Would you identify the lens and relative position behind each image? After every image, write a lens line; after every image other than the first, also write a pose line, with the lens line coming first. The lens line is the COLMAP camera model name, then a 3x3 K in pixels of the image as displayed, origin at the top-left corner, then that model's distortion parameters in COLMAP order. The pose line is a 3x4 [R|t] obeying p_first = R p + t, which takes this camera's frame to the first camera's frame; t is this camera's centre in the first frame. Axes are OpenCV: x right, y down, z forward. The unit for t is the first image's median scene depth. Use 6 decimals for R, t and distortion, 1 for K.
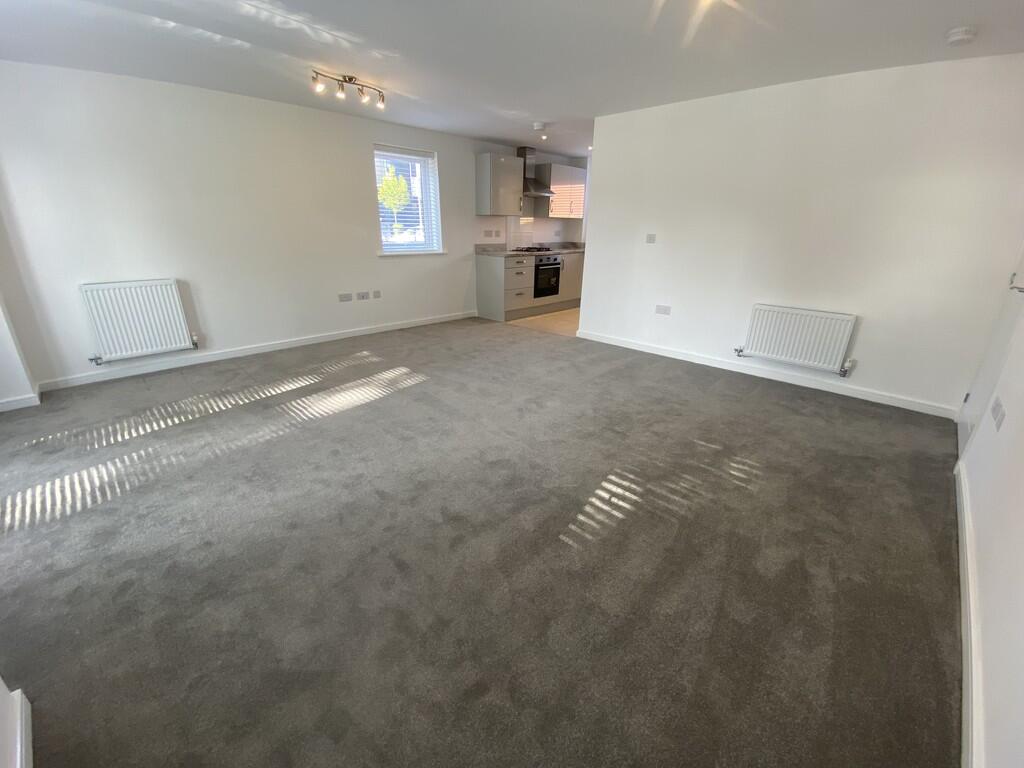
lens RADIAL K [[424.7, 0, 508.9], [0, 424.7, 388.8], [0, 0, 1]] dist [0.000936, 0.000038]
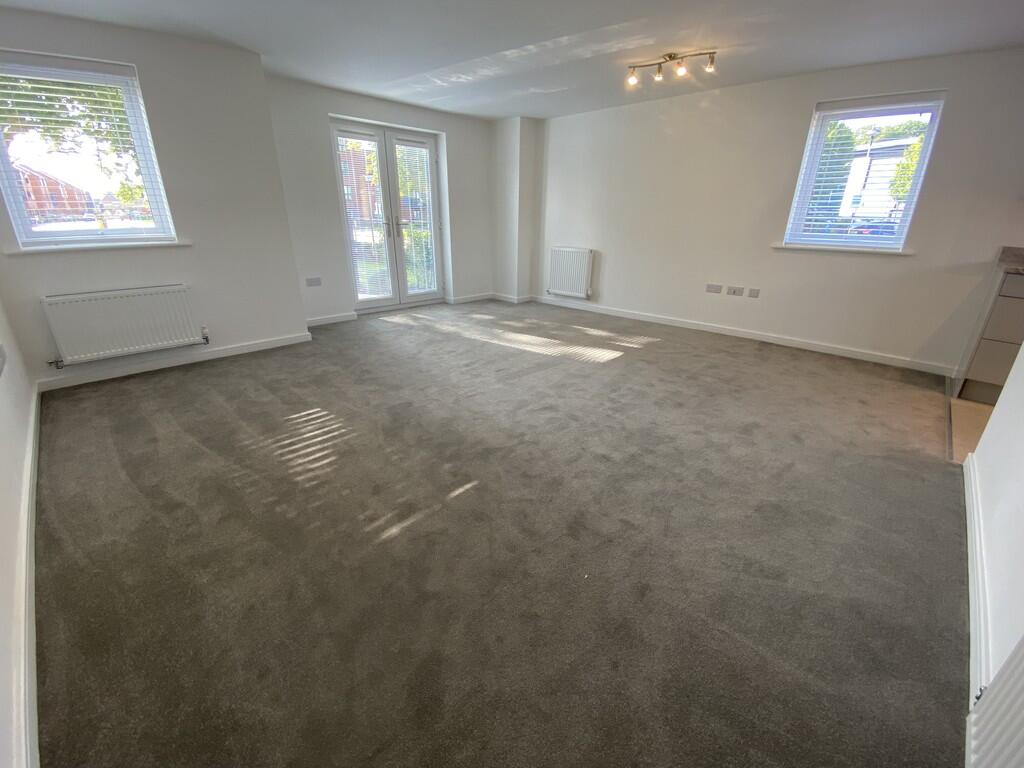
lens RADIAL K [[408.8, 0, 512.0], [0, 408.8, 384.0], [0, 0, 1]] dist [0.001022, -0.019446]
pose [[-0.036457, 0.345933, -0.937551, 0.523748], [-0.361865, 0.869937, 0.335057, -0.167979], [0.931517, 0.351482, 0.093466, 0.562264]]
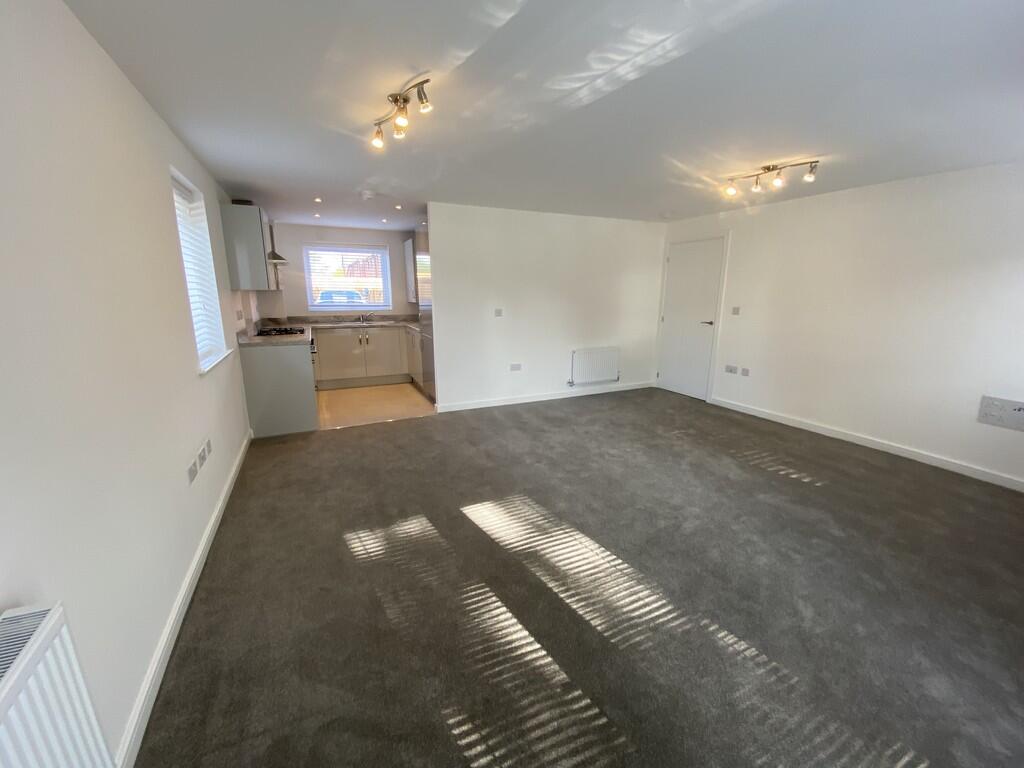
lens RADIAL K [[408.8, 0, 512.0], [0, 408.8, 384.0], [0, 0, 1]] dist [0.001022, -0.019446]
pose [[0.331788, -0.210197, 0.919638, -0.647522], [0.334563, 0.937711, 0.093624, -0.225991], [-0.882034, 0.276614, 0.381446, 0.515211]]
